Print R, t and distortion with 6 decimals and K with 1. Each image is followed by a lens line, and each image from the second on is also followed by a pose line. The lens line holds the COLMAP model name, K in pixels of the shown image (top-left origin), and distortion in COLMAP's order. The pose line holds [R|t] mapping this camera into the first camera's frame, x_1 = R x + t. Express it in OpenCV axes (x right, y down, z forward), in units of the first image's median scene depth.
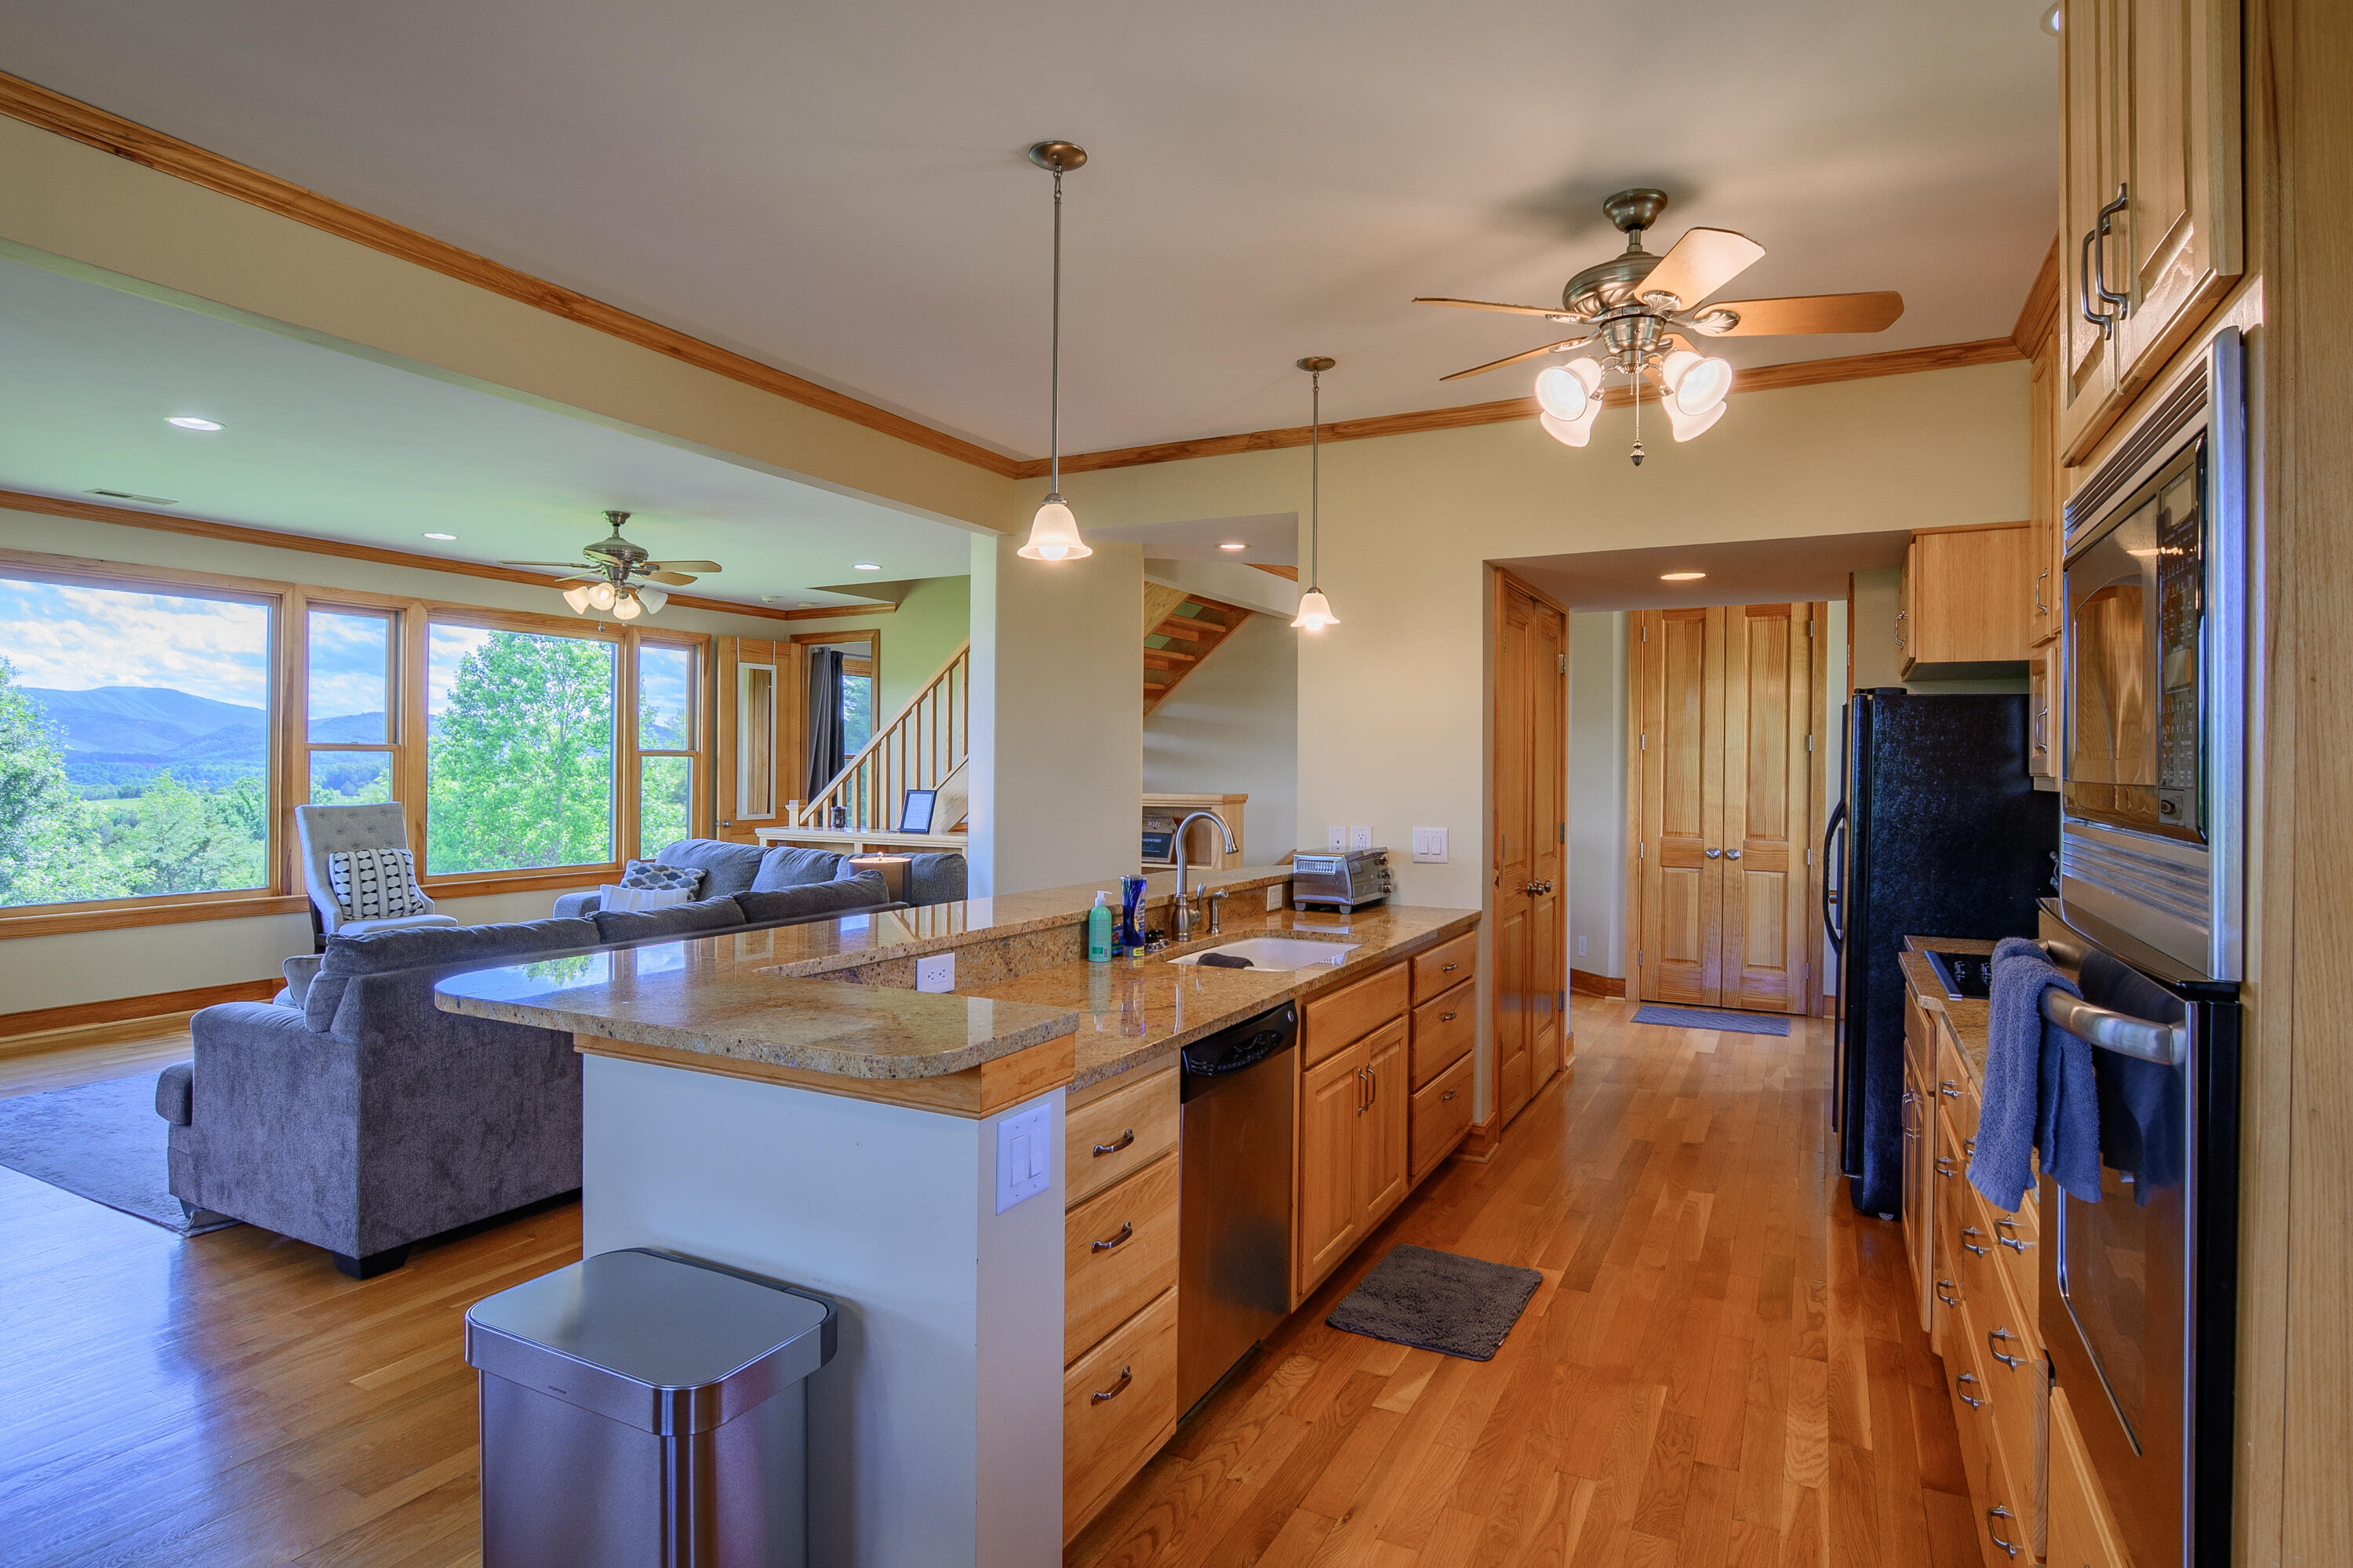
lens RADIAL K [[1252.8, 0, 1177.5], [0, 1252.8, 763.8], [0, 0, 1]] dist [-0.023724, 0.000343]
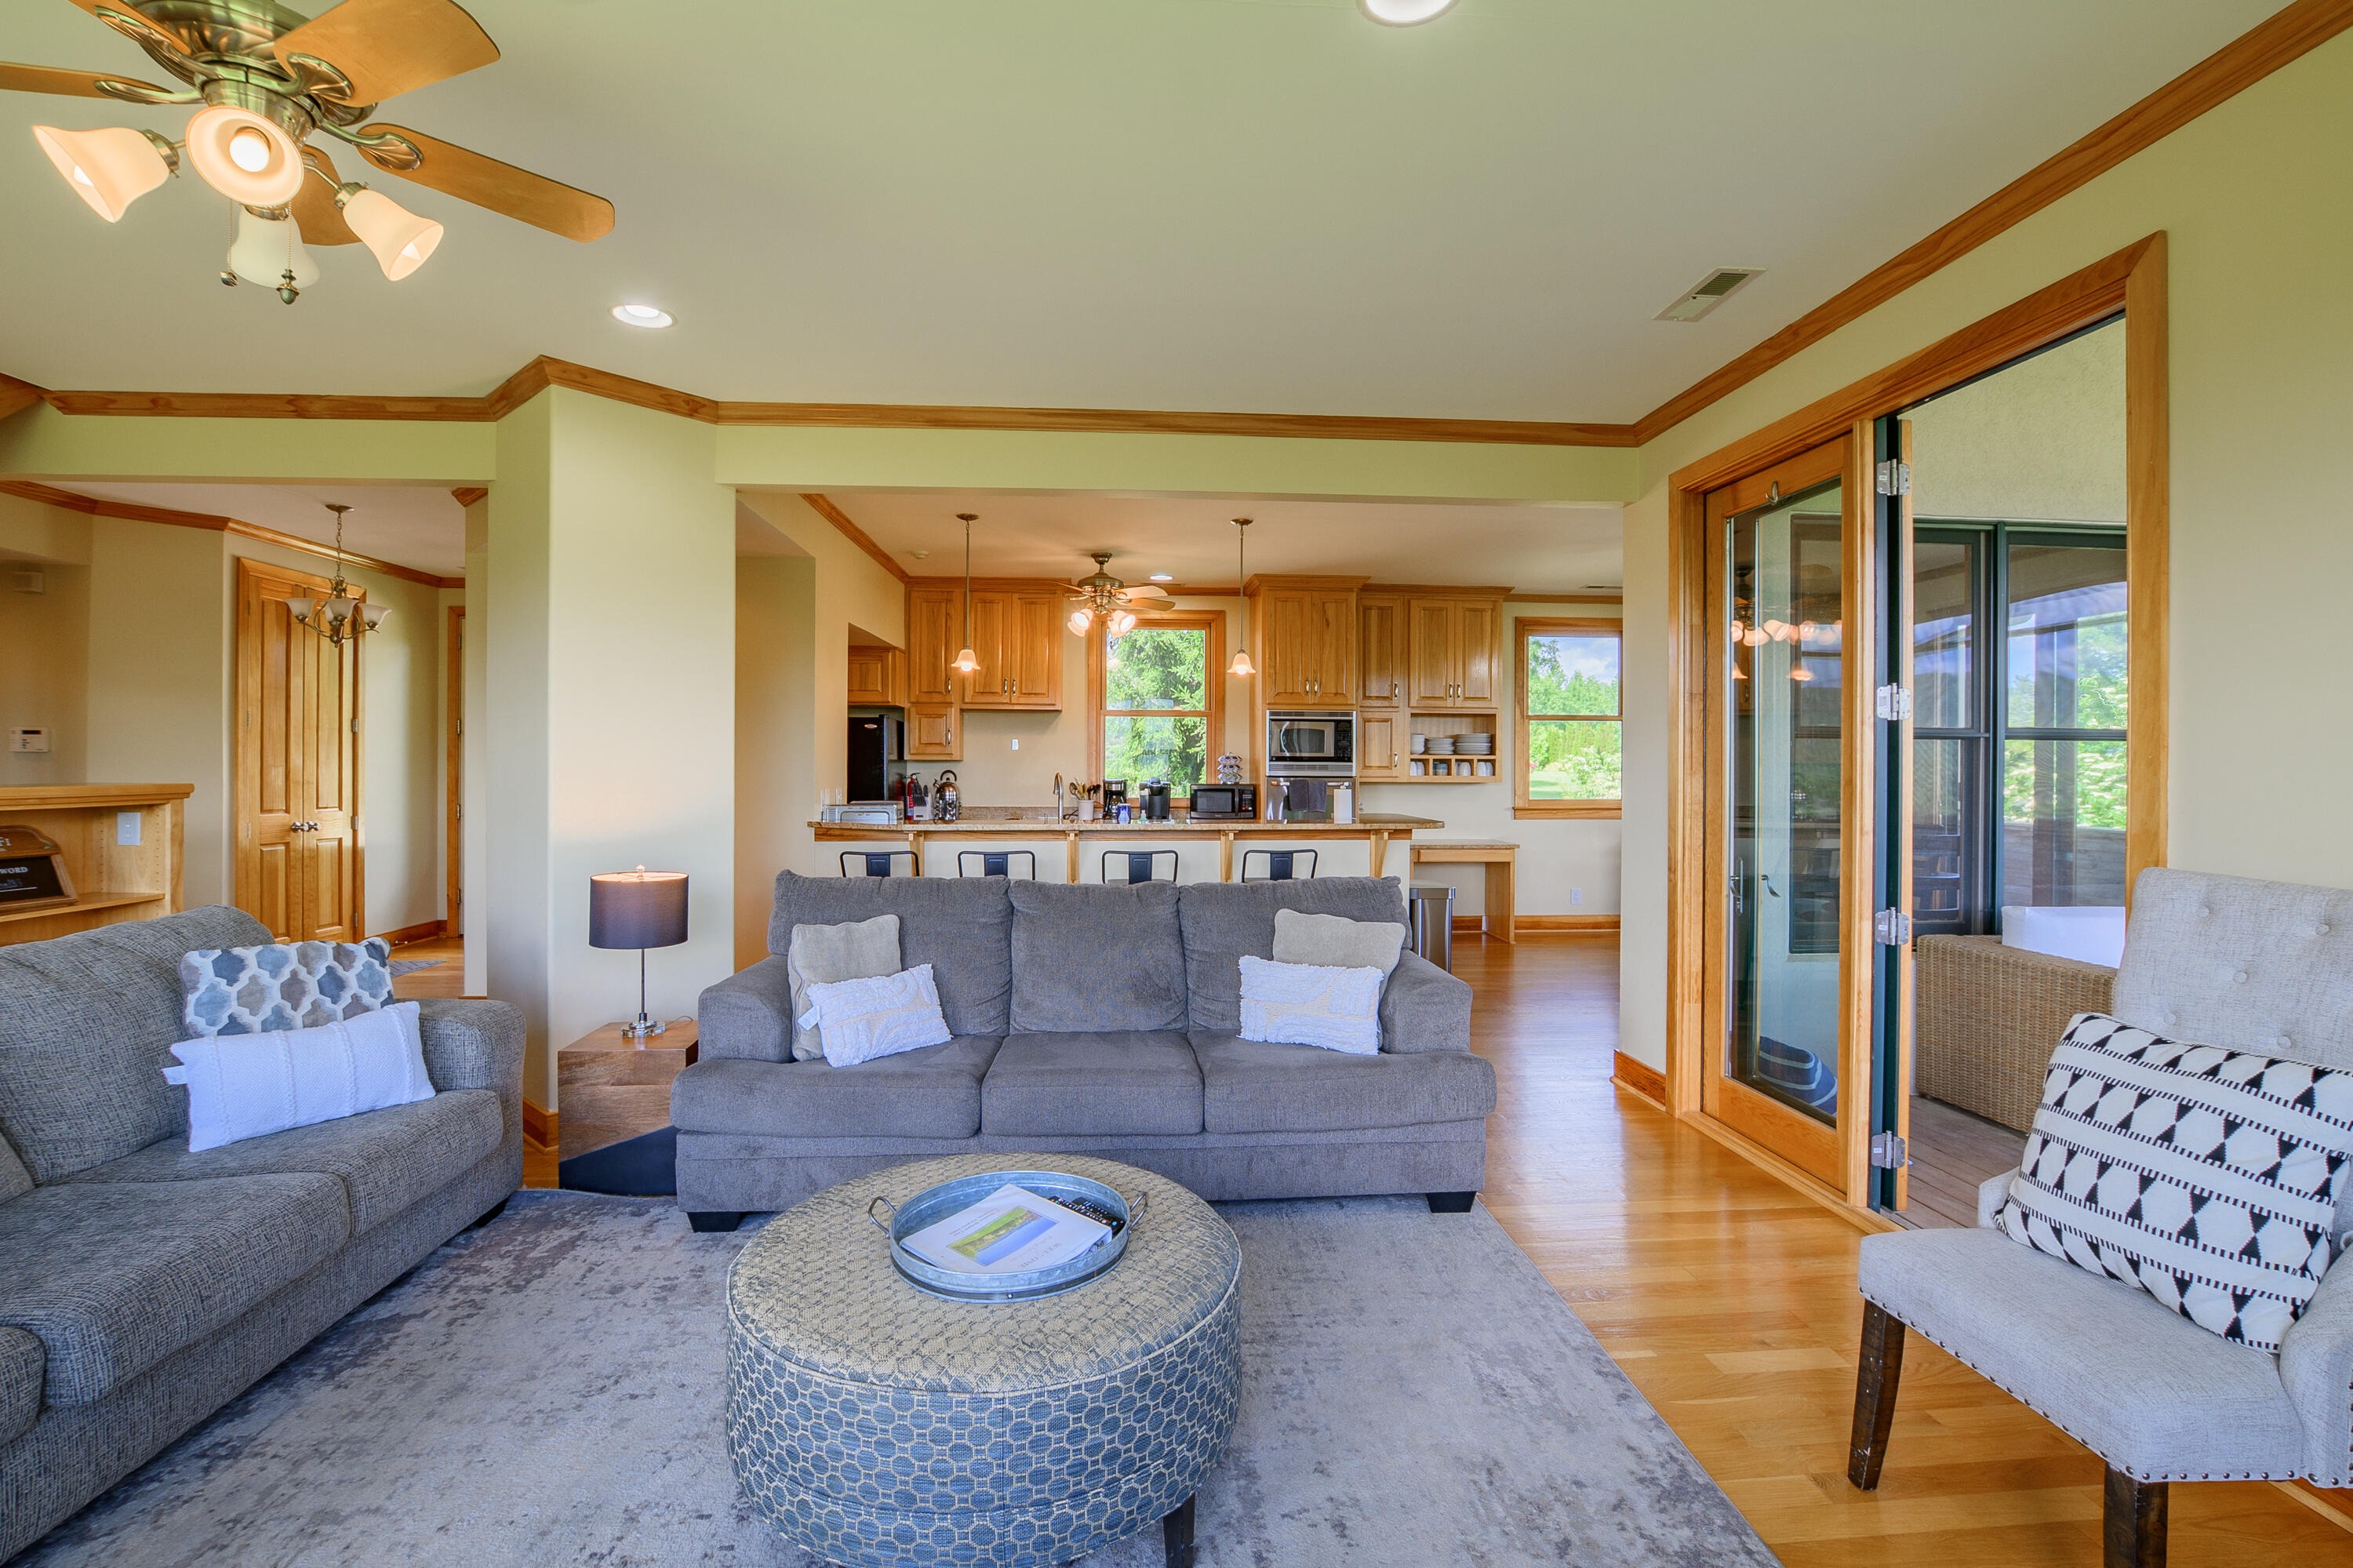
lens RADIAL K [[1063.1, 0, 1197.9], [0, 1063.1, 763.4], [0, 0, 1]] dist [-0.033227, 0.007024]
pose [[-0.534821, -0.008339, 0.844924, -0.716848], [-0.009201, 0.999949, 0.004045, 0.006779], [-0.844915, -0.005611, -0.534871, 0.837212]]
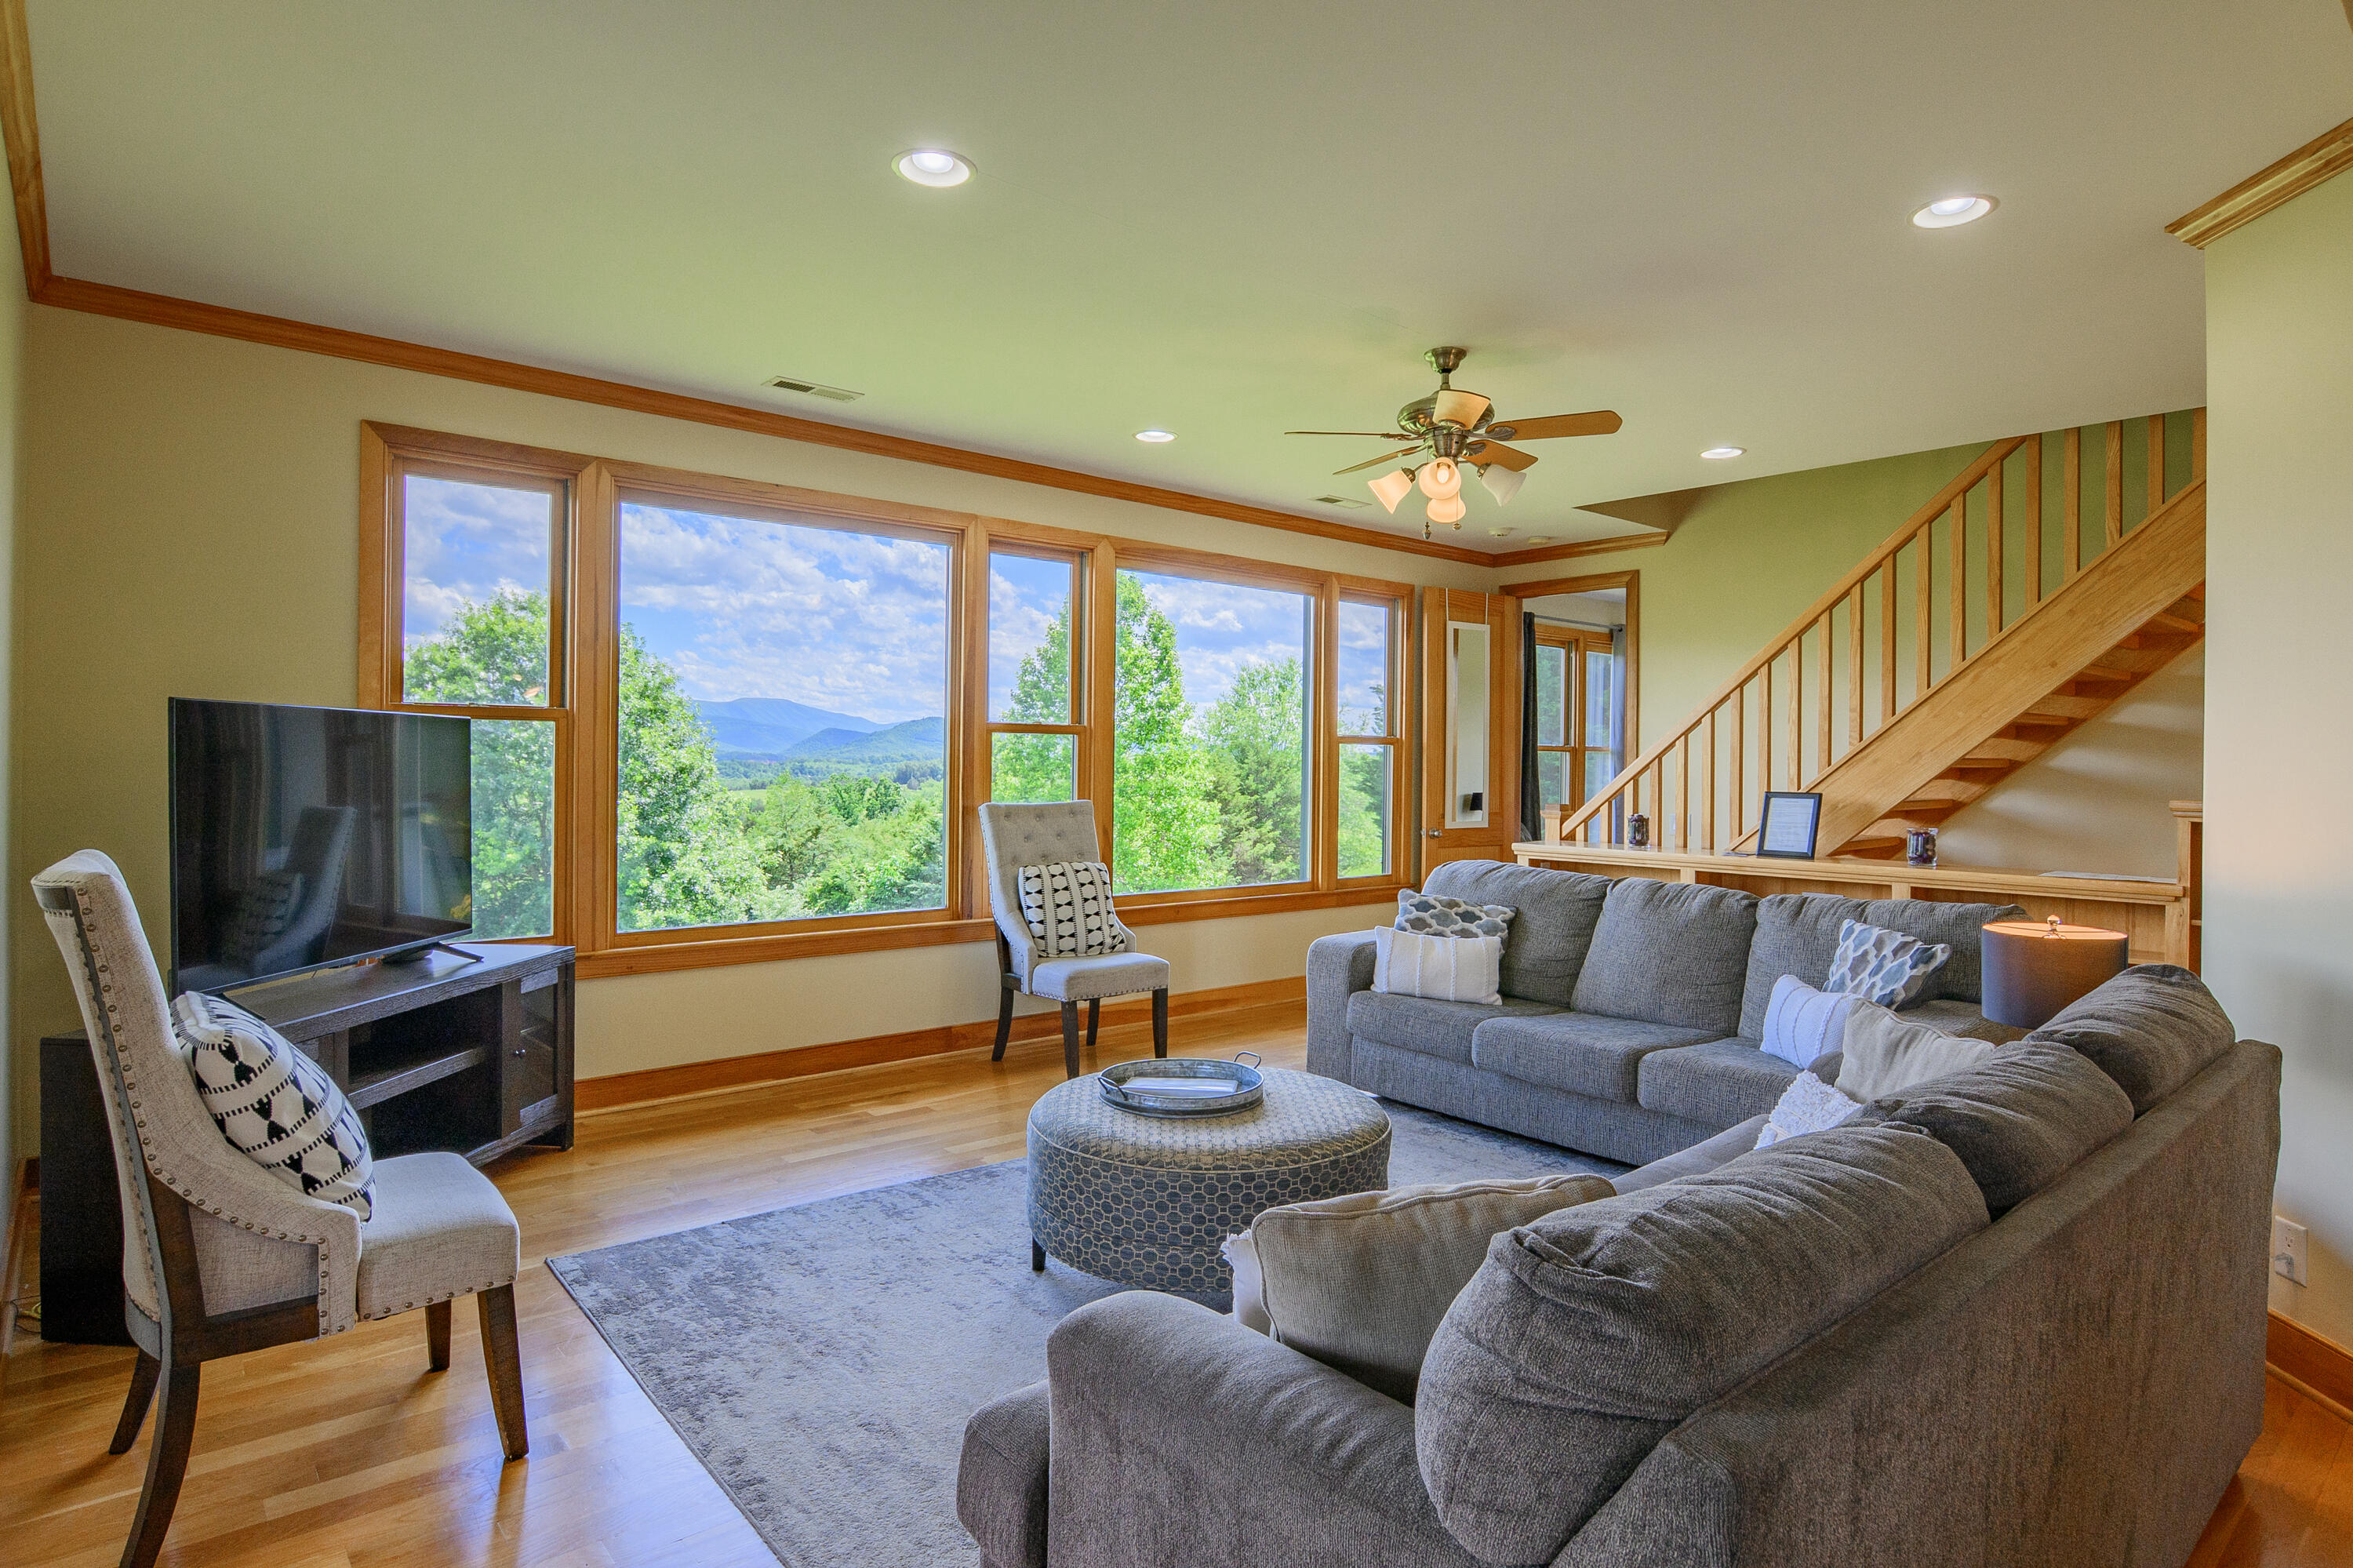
lens RADIAL K [[1252.8, 0, 1175.3], [0, 1252.8, 773.2], [0, 0, 1]] dist [-0.023724, 0.000343]
pose [[0.928114, 0.006101, -0.372246, -0.304109], [-0.003349, 0.999962, 0.008038, 0.007917], [0.372281, -0.006214, 0.928099, 0.317211]]
